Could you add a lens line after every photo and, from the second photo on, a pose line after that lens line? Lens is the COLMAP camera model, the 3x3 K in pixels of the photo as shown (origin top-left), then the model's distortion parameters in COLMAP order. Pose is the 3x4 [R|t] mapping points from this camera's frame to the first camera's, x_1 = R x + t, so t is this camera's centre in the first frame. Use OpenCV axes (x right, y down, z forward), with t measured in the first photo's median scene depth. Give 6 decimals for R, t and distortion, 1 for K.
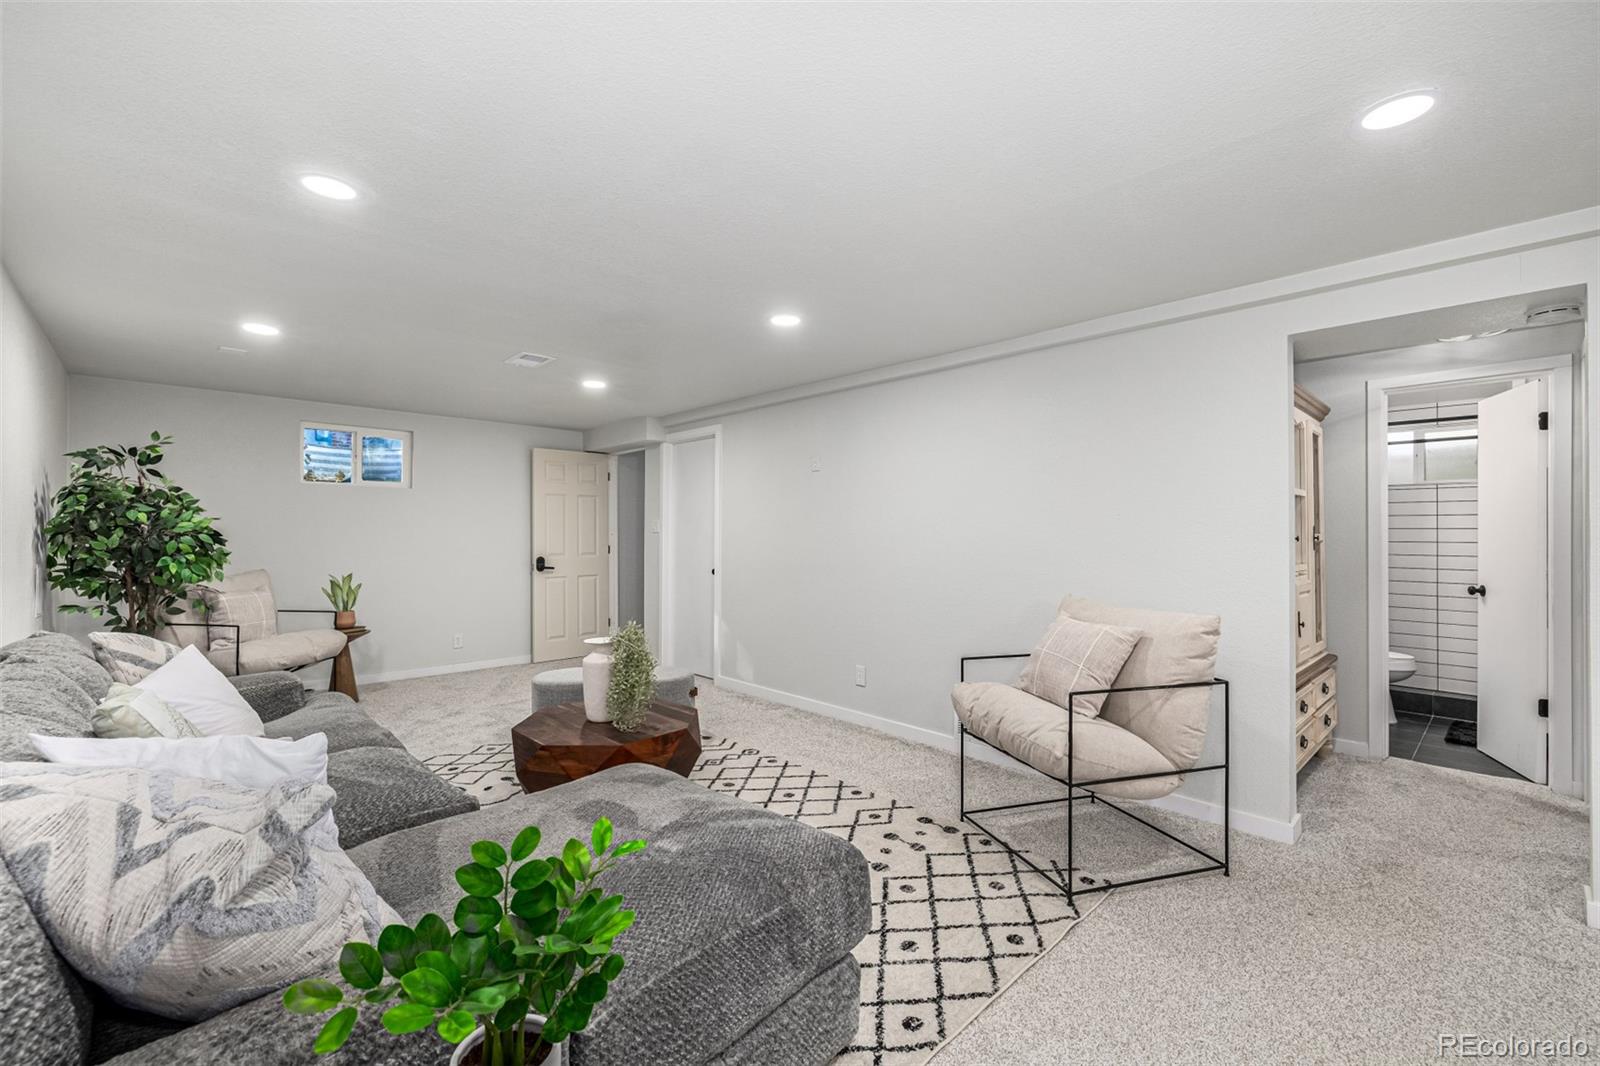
lens RADIAL K [[667.6, 0, 795.8], [0, 667.6, 530.3], [0, 0, 1]] dist [0.001207, -0.000015]
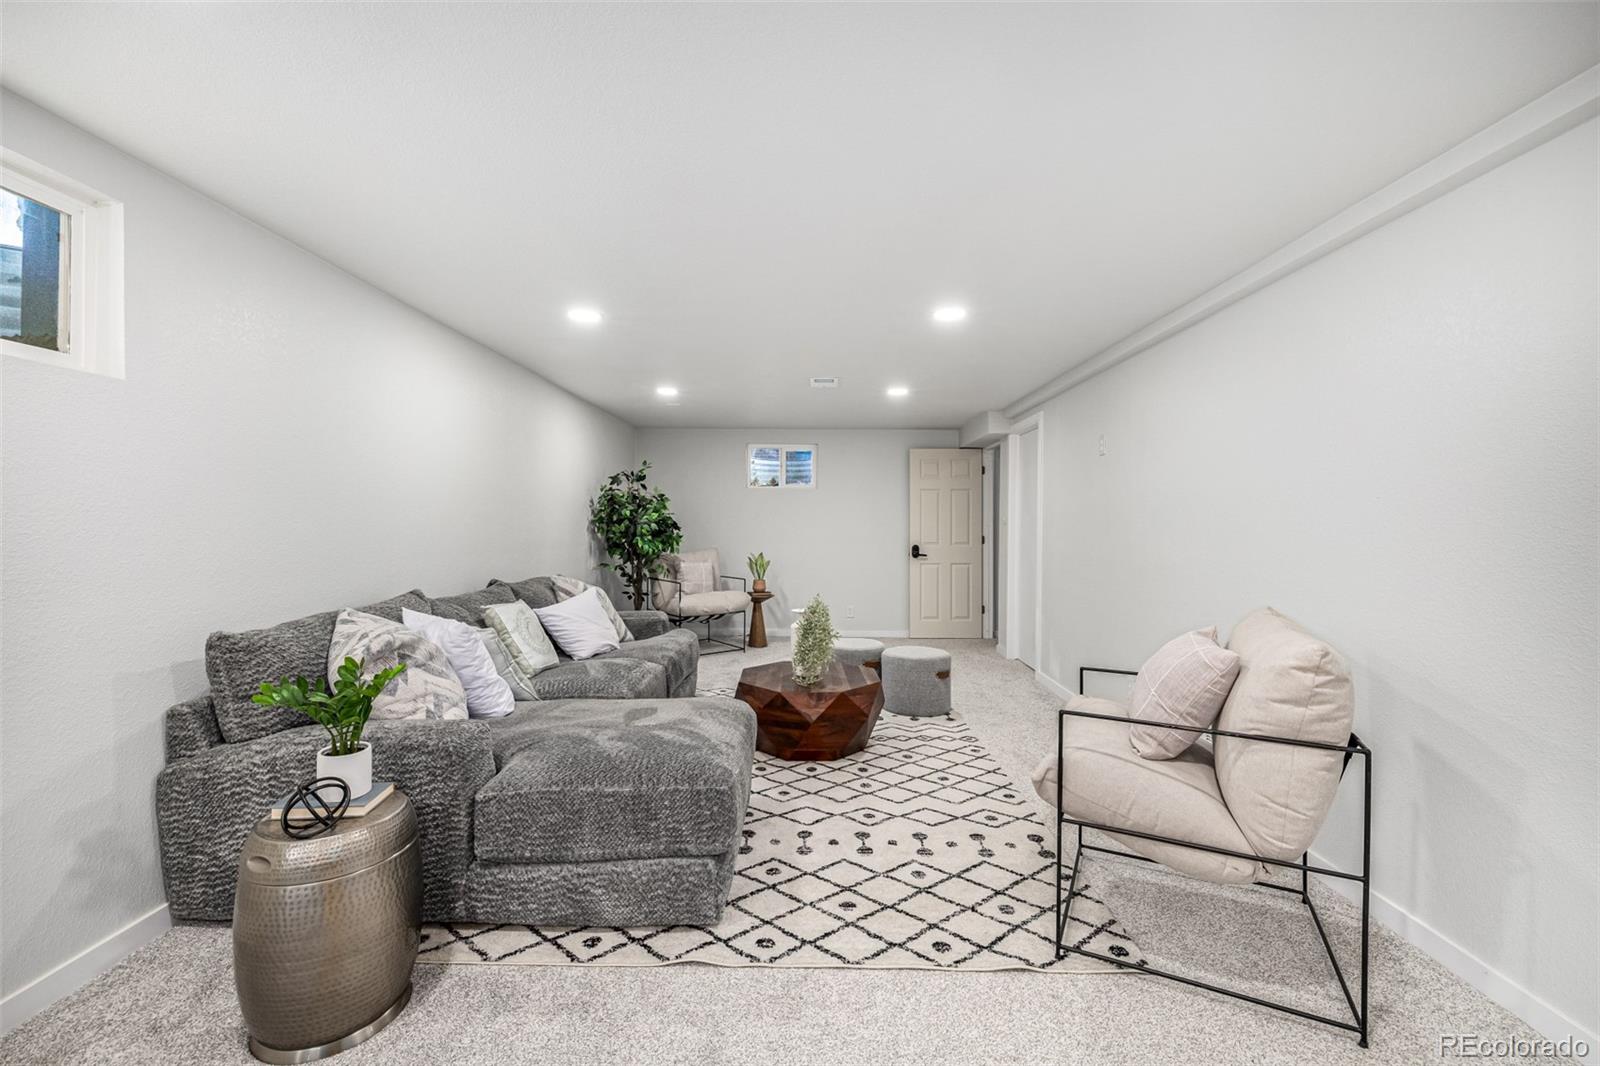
lens RADIAL K [[668.3, 0, 802.2], [0, 668.3, 528.3], [0, 0, 1]] dist [0.001279, 0.000024]
pose [[0.715239, 0.007387, -0.698841, 0.503313], [-0.001381, 0.999957, 0.009157, 0.002573], [0.698879, -0.005584, 0.715219, 0.105553]]
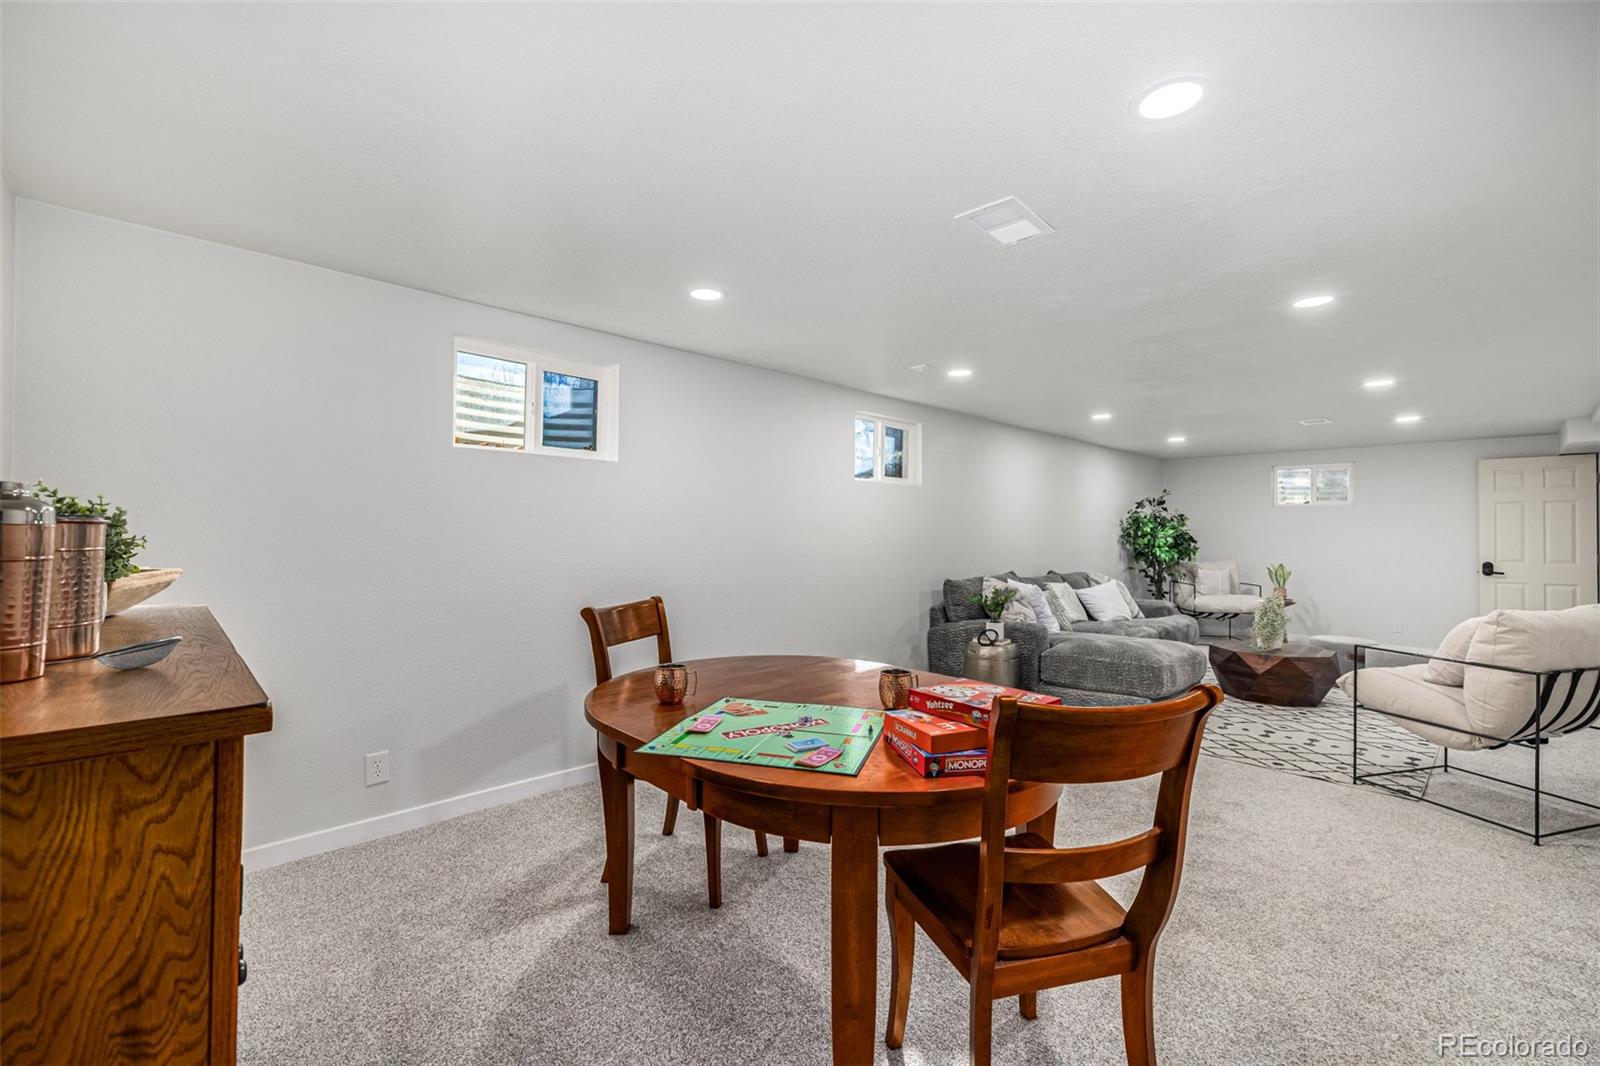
lens RADIAL K [[668.3, 0, 802.2], [0, 668.3, 528.3], [0, 0, 1]] dist [0.001279, 0.000024]
pose [[0.002140, -0.008355, -0.999963, 1.261347], [-0.003271, 0.999960, -0.008362, -0.002481], [0.999992, 0.003289, 0.002113, -0.170180]]
